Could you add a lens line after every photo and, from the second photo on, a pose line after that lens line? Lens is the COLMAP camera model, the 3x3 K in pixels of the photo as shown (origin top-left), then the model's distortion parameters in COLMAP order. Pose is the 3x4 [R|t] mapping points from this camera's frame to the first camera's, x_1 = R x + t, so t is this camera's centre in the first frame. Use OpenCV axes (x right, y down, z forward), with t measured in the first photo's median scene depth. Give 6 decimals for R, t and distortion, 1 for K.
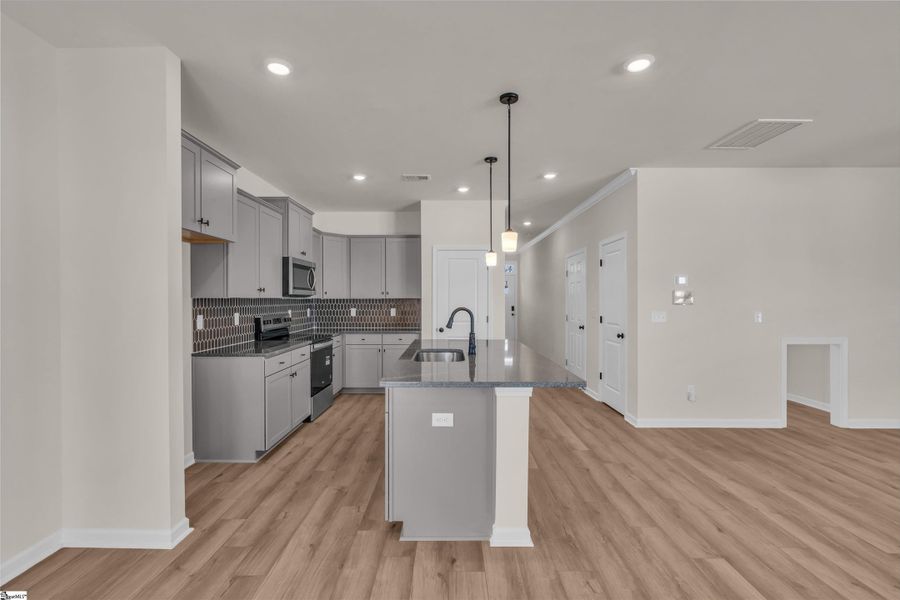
lens RADIAL K [[402.5, 0, 447.3], [0, 402.5, 303.1], [0, 0, 1]] dist [-0.002185, 0.000039]
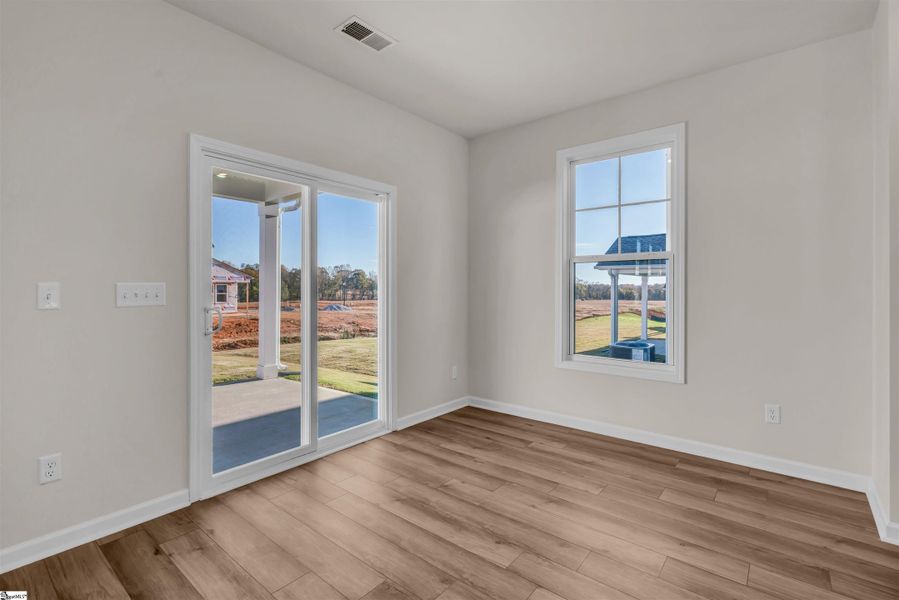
lens RADIAL K [[419.3, 0, 445.6], [0, 419.3, 287.1], [0, 0, 1]] dist [-0.000130, 0.000165]
pose [[-0.632770, -0.003088, -0.774333, 0.389701], [-0.008822, 0.999956, 0.003222, 0.039701], [0.774289, 0.008870, -0.632770, 0.520115]]
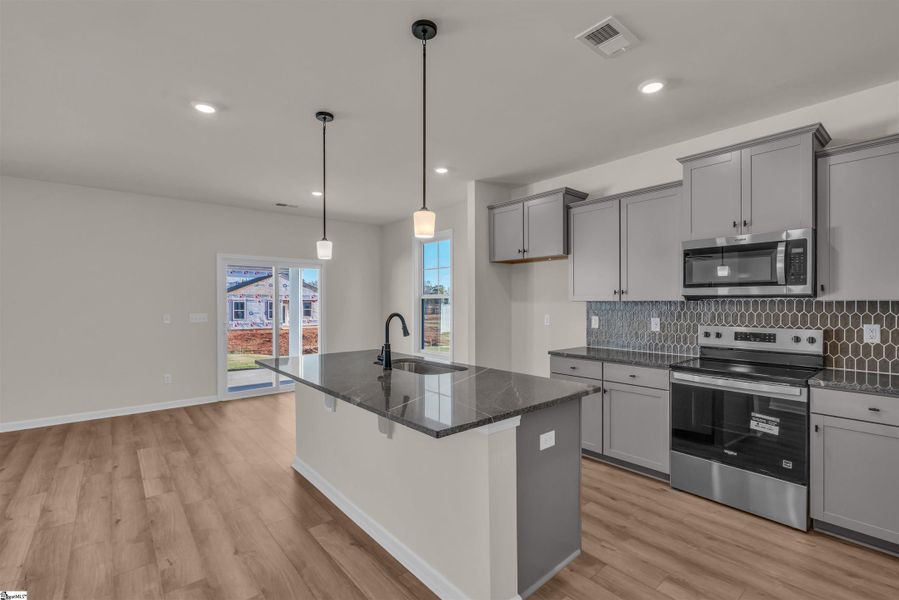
lens RADIAL K [[402.0, 0, 446.8], [0, 402.0, 303.1], [0, 0, 1]] dist [-0.002185, 0.000039]
pose [[-0.761850, 0.003057, -0.647746, 0.468253], [-0.002868, 0.999963, 0.008093, -0.015592], [0.647747, 0.008024, -0.761813, 1.582117]]
